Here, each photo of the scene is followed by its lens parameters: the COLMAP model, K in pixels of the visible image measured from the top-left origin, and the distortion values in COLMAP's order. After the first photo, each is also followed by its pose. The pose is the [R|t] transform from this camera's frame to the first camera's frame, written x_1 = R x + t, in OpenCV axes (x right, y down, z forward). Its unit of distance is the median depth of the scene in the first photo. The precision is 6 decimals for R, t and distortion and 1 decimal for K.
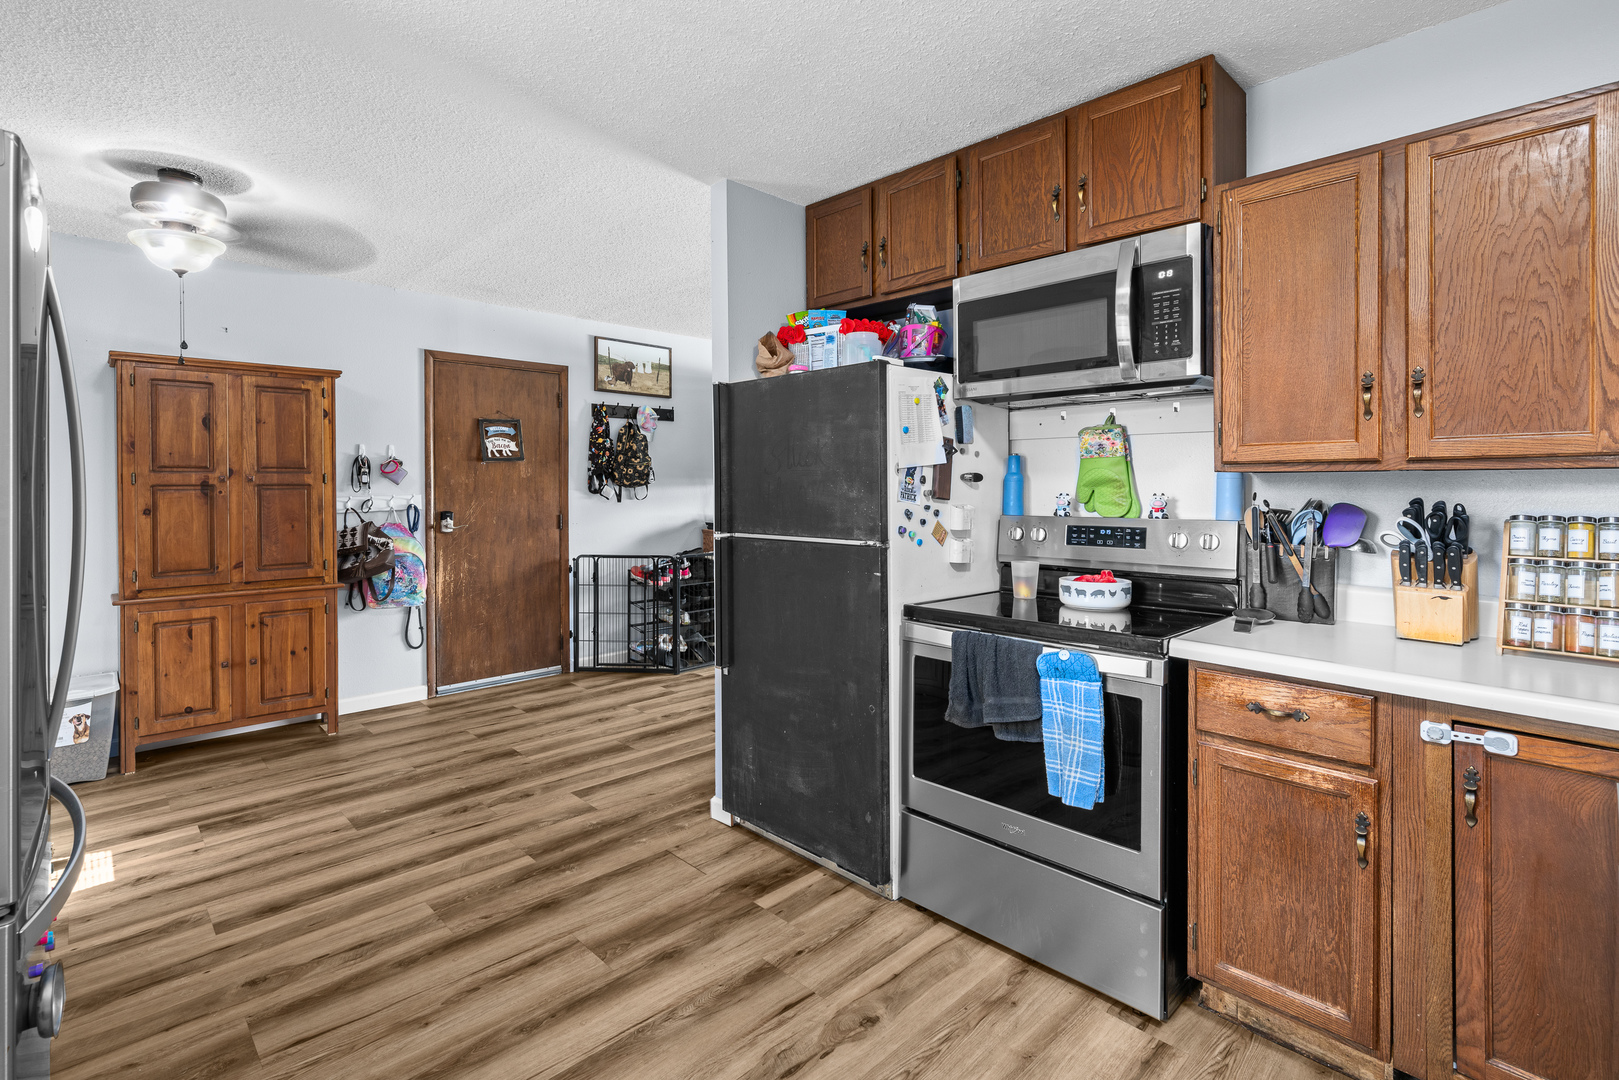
lens RADIAL K [[756.1, 0, 788.4], [0, 756.1, 496.2], [0, 0, 1]] dist [-0.003584, 0.001914]
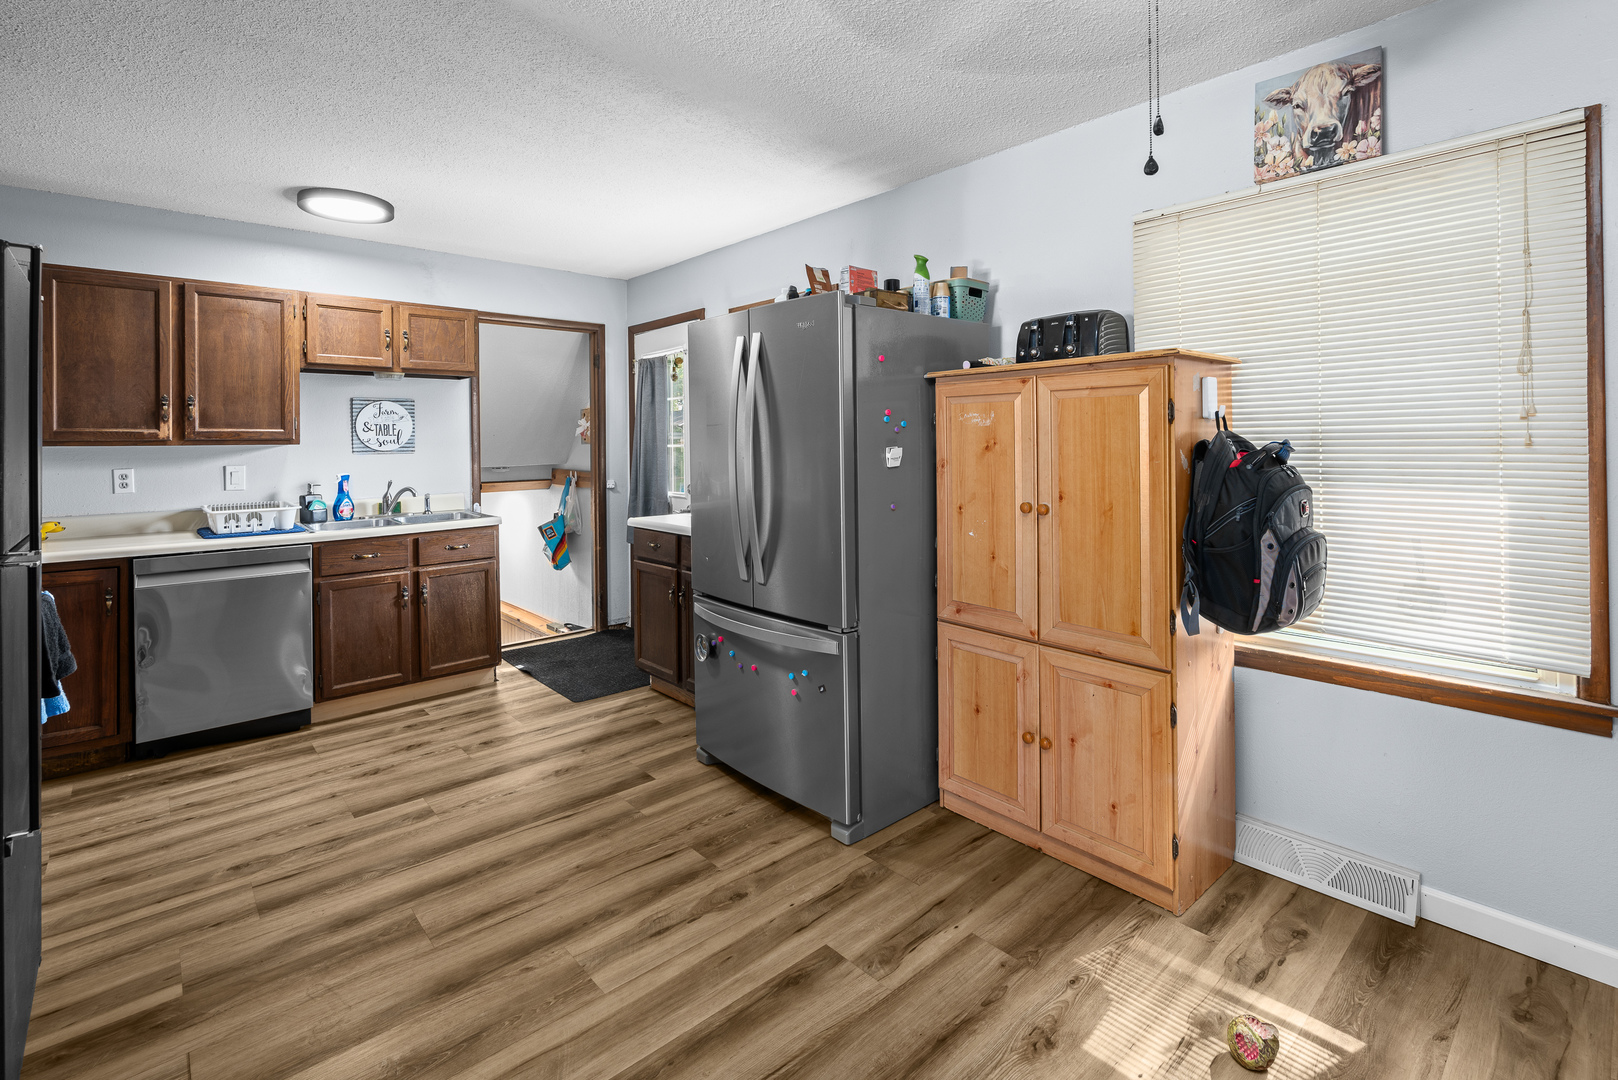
lens RADIAL K [[743.7, 0, 830.8], [0, 743.7, 440.9], [0, 0, 1]] dist [-0.002328, -0.000063]
pose [[-0.999665, 0.015977, 0.020349, -0.612449], [0.016219, 0.999799, 0.011815, -0.021656], [-0.020156, 0.012141, -0.999723, 1.452730]]
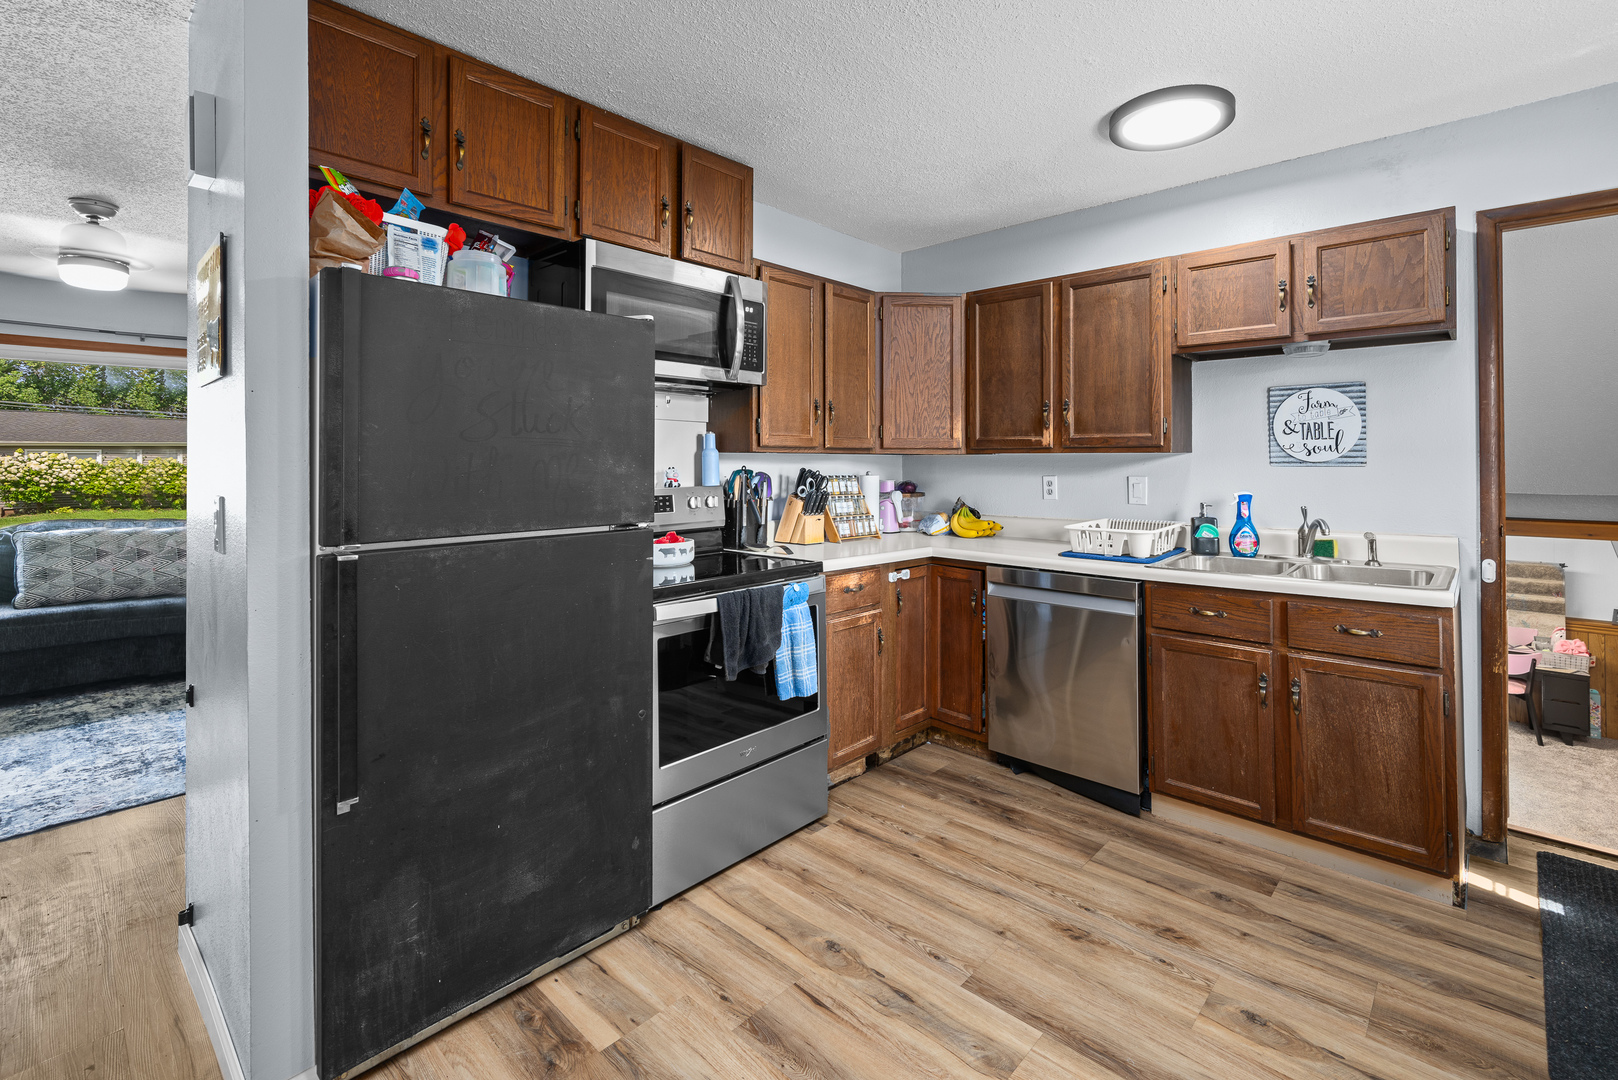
lens RADIAL K [[723.2, 0, 828.4], [0, 723.2, 456.7], [0, 0, 1]] dist [-0.000971, -0.001655]
pose [[-0.066071, 0.011227, 0.997752, -0.616228], [0.013960, 0.999849, -0.010326, -0.004682], [-0.997717, 0.013247, -0.066218, 0.691182]]
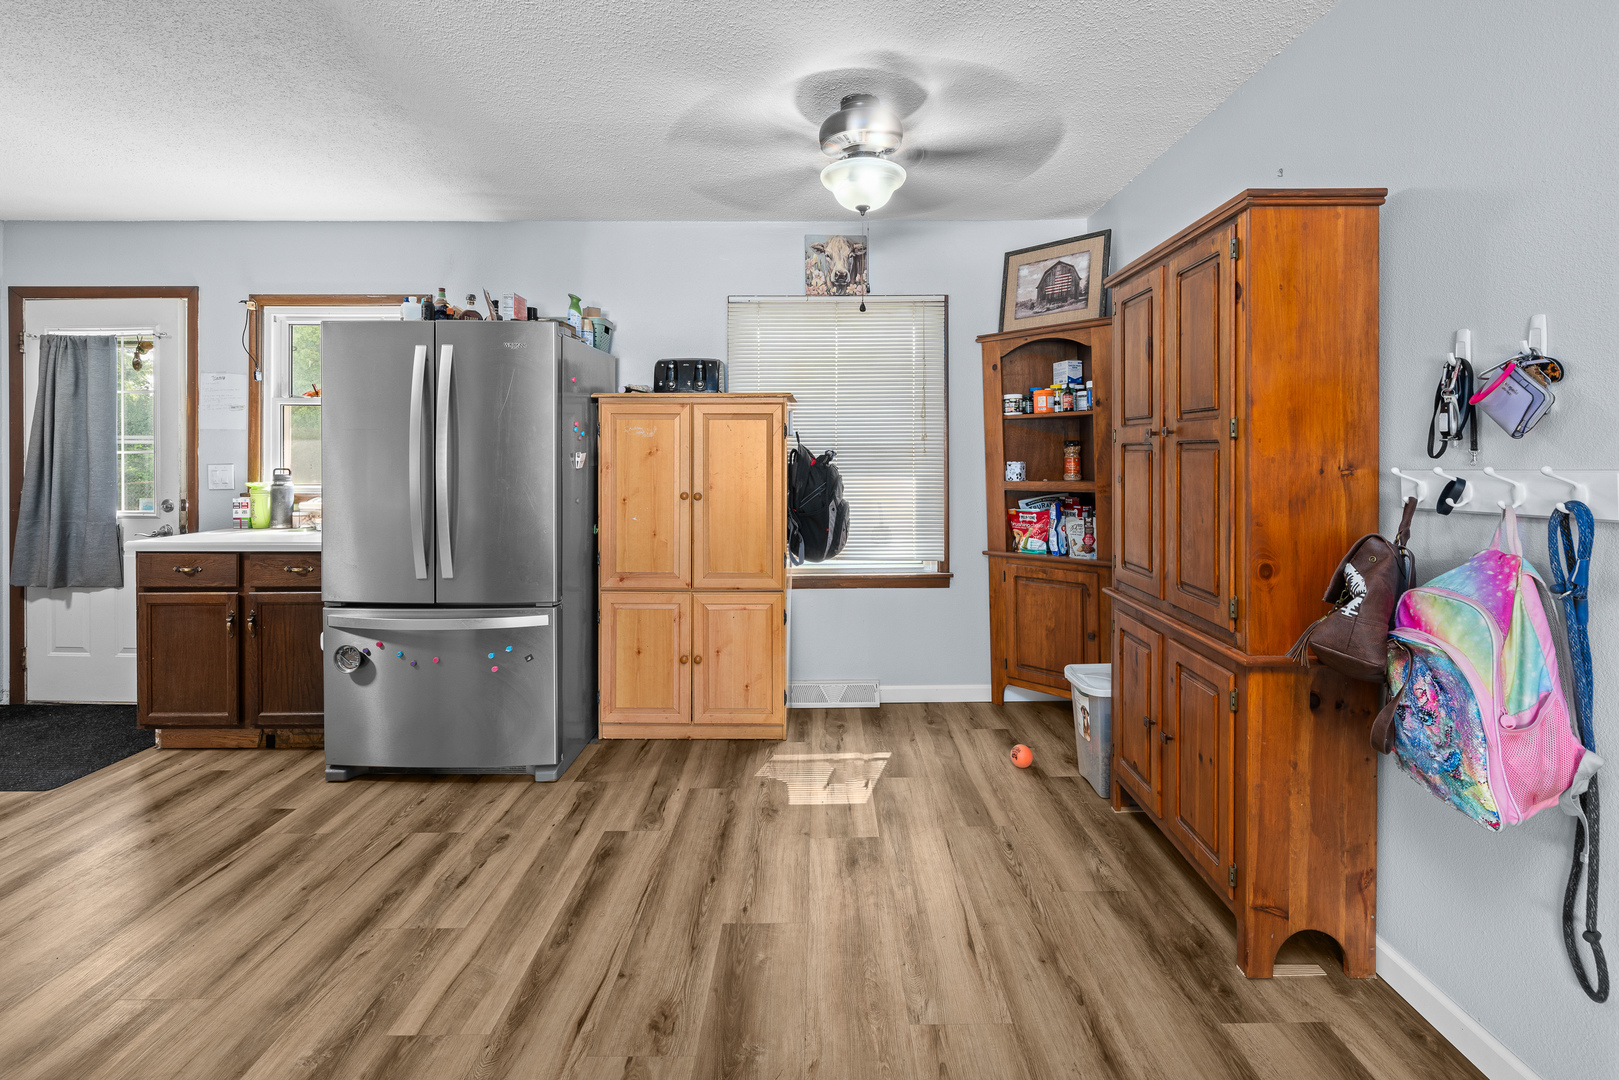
lens RADIAL K [[723.7, 0, 818.1], [0, 723.7, 457.0], [0, 0, 1]] dist [-0.000971, -0.001655]
pose [[-0.690054, 0.011122, -0.723673, -0.139007], [-0.003972, 0.999809, 0.019154, -0.017393], [0.723747, 0.016092, -0.689877, 1.552573]]
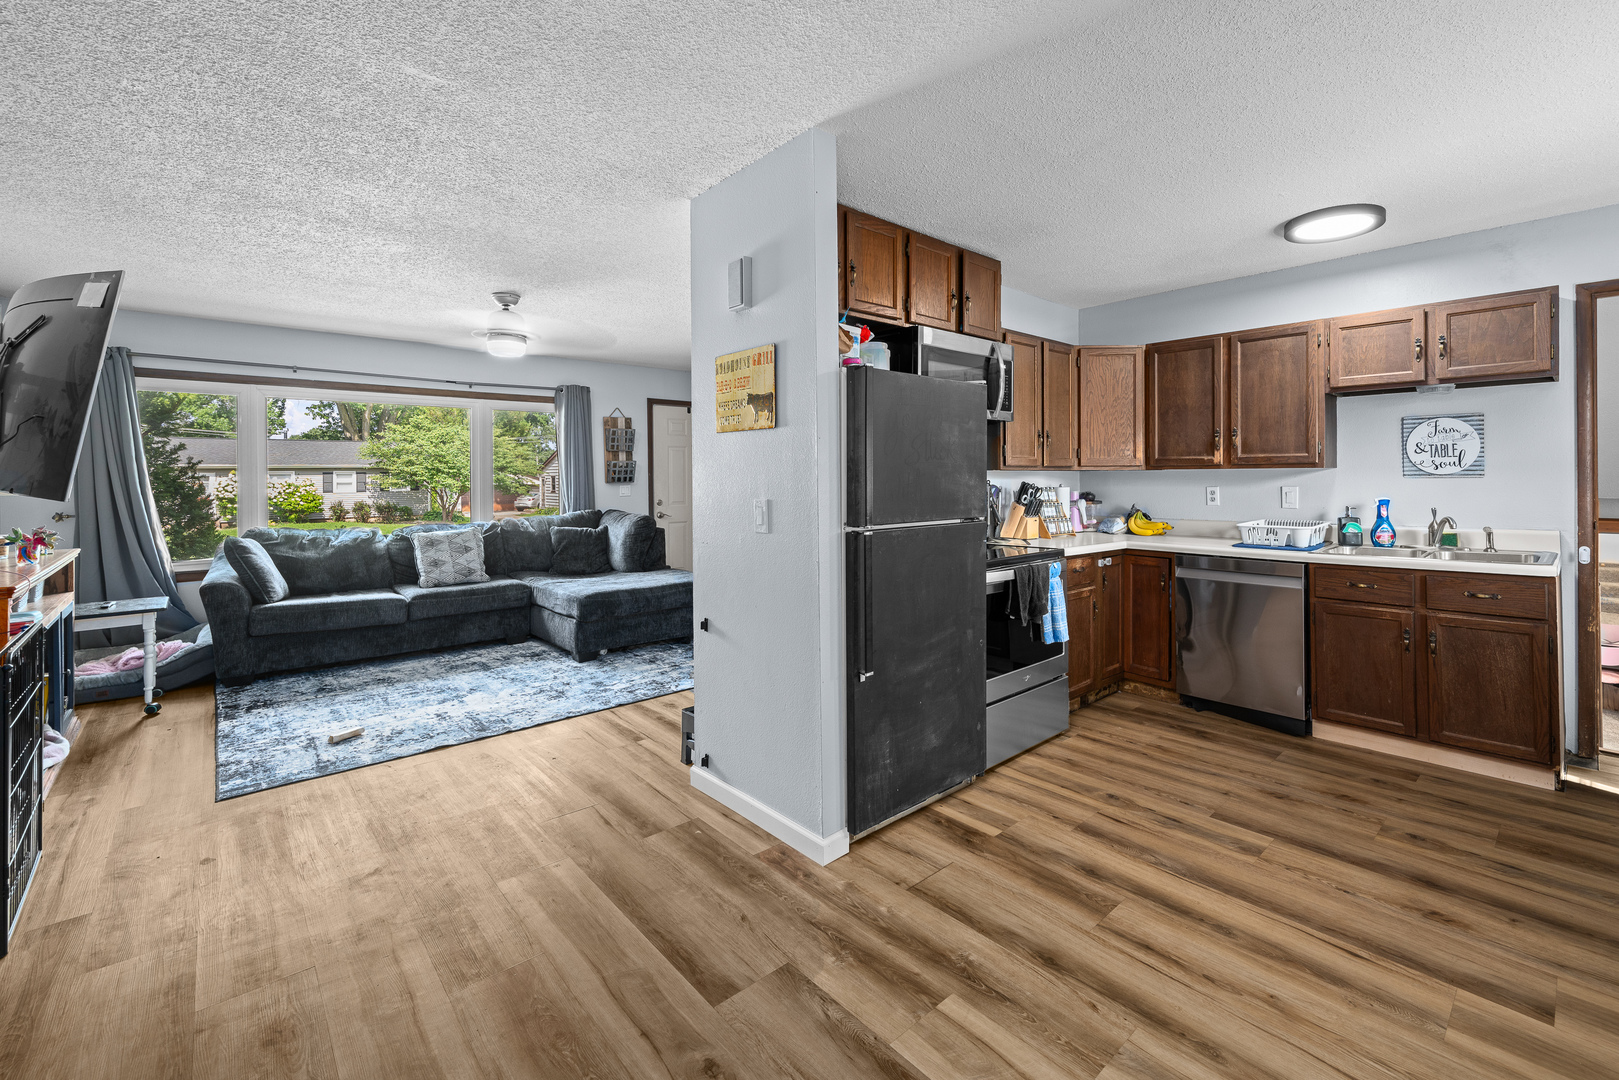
lens RADIAL K [[685.8, 0, 849.6], [0, 685.8, 480.7], [0, 0, 1]] dist [-0.004694, 0.000102]
pose [[0.019757, 0.000423, 0.999805, -0.916622], [0.019954, 0.999801, -0.000818, -0.007385], [-0.999606, 0.019966, 0.019744, 0.995799]]
